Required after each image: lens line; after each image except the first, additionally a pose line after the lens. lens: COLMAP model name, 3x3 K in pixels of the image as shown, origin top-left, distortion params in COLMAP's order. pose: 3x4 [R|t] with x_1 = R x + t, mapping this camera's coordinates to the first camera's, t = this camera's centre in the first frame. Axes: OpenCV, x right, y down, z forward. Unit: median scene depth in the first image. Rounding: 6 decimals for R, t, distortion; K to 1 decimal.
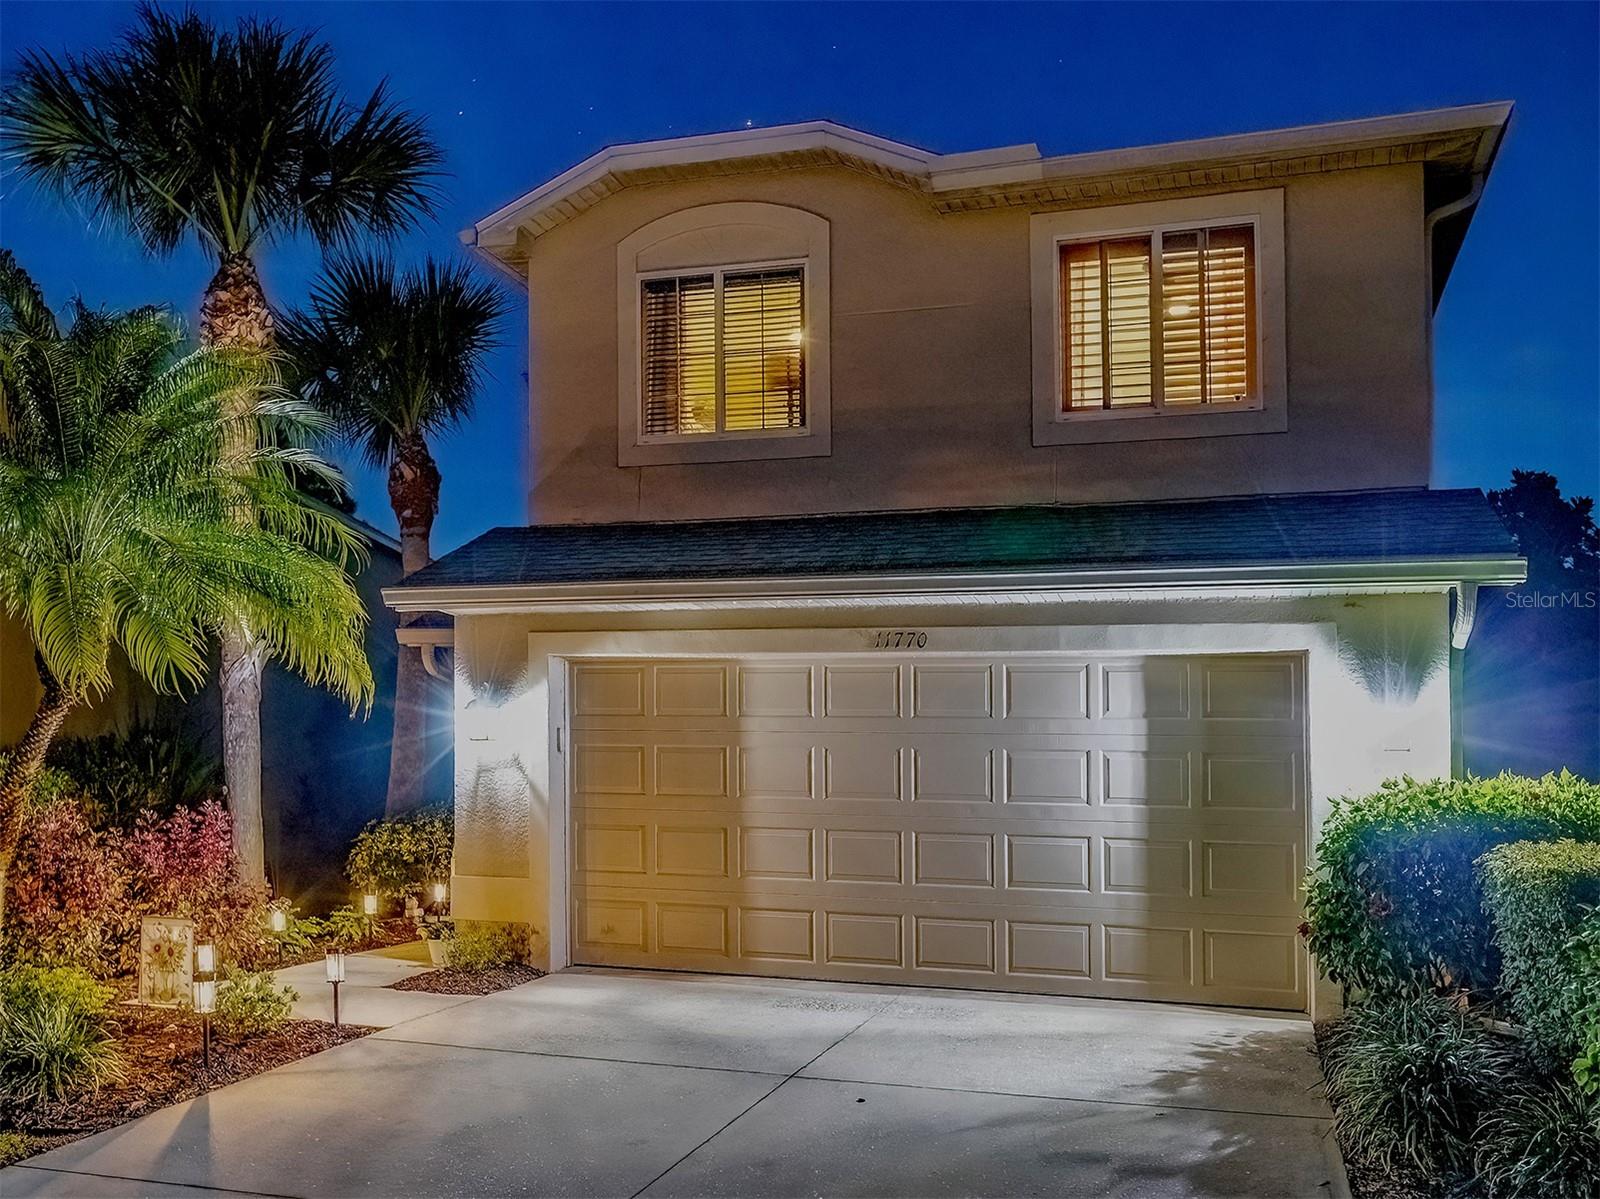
lens RADIAL K [[1284.7, 0, 800.7], [0, 1284.7, 597.5], [0, 0, 1]] dist [0.000232, 0.003165]
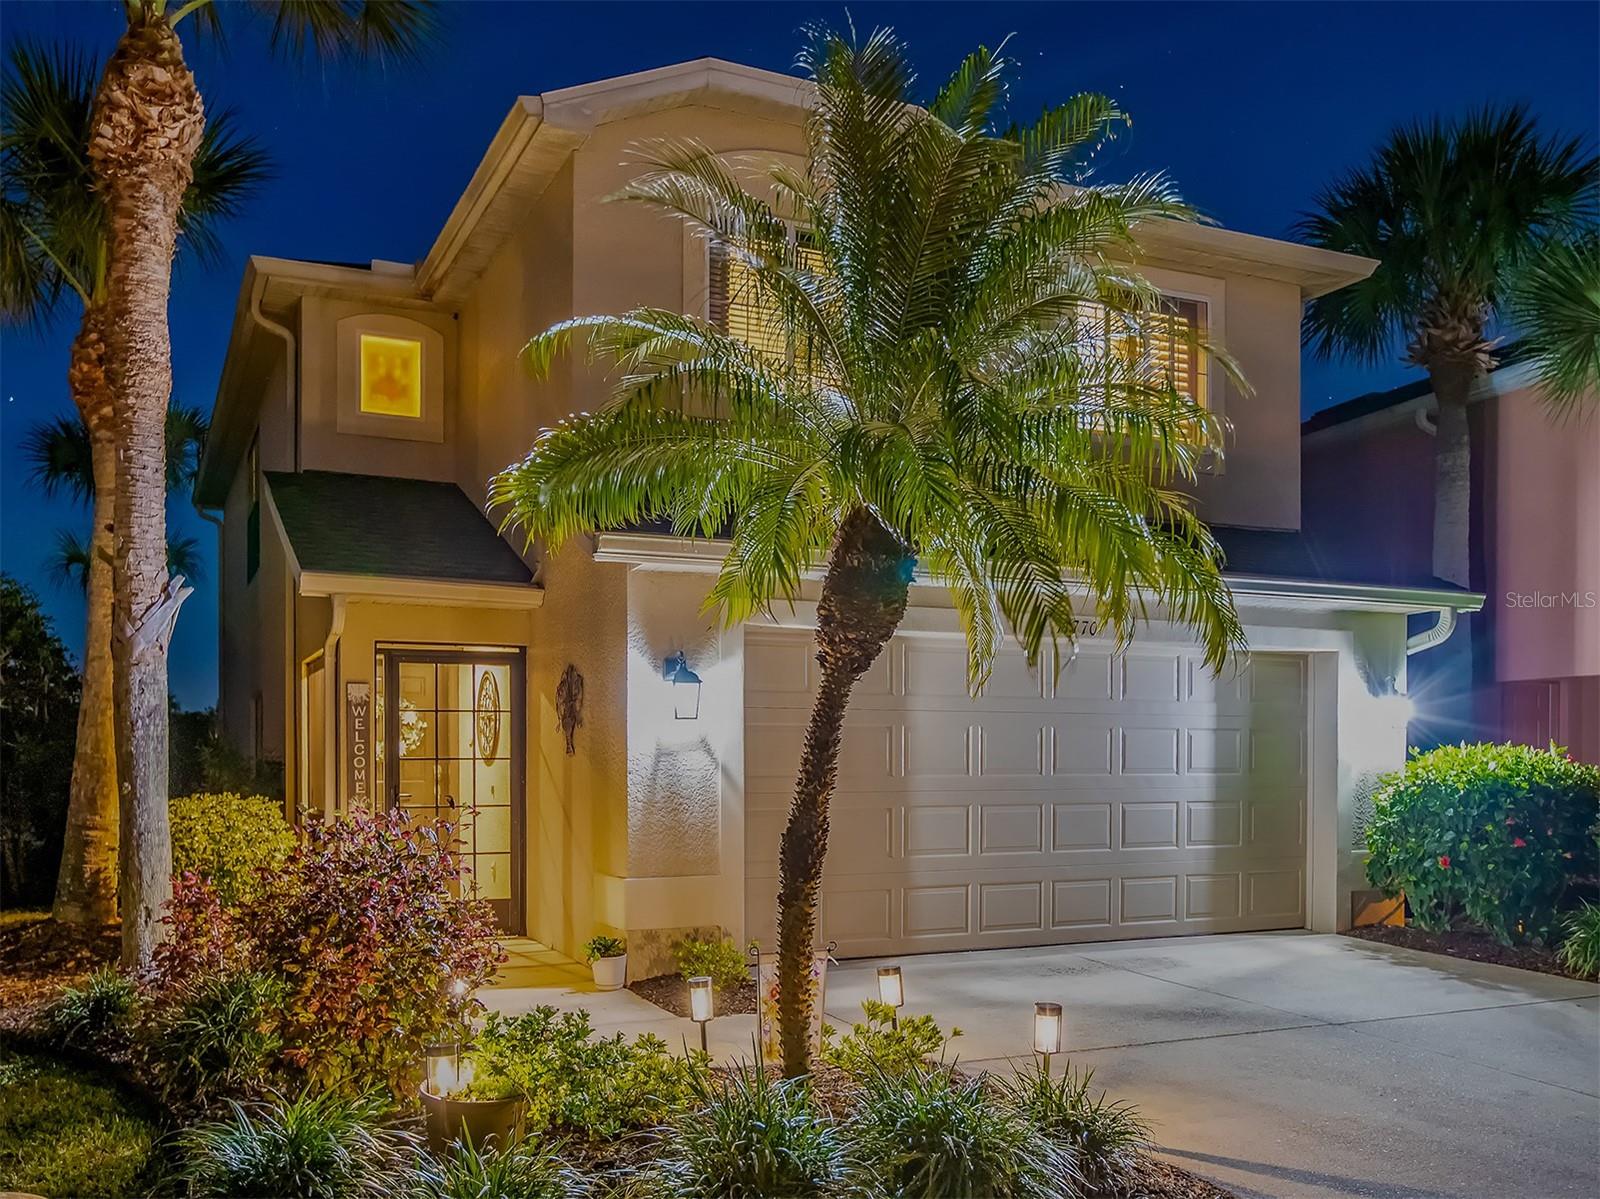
lens RADIAL K [[1230.4, 0, 800.5], [0, 1230.4, 601.1], [0, 0, 1]] dist [0.009281, -0.003838]
pose [[0.781099, 0.058945, 0.621618, -0.713460], [-0.074847, 0.997195, -0.000509, 0.026996], [-0.619905, -0.046129, 0.783320, 0.313440]]
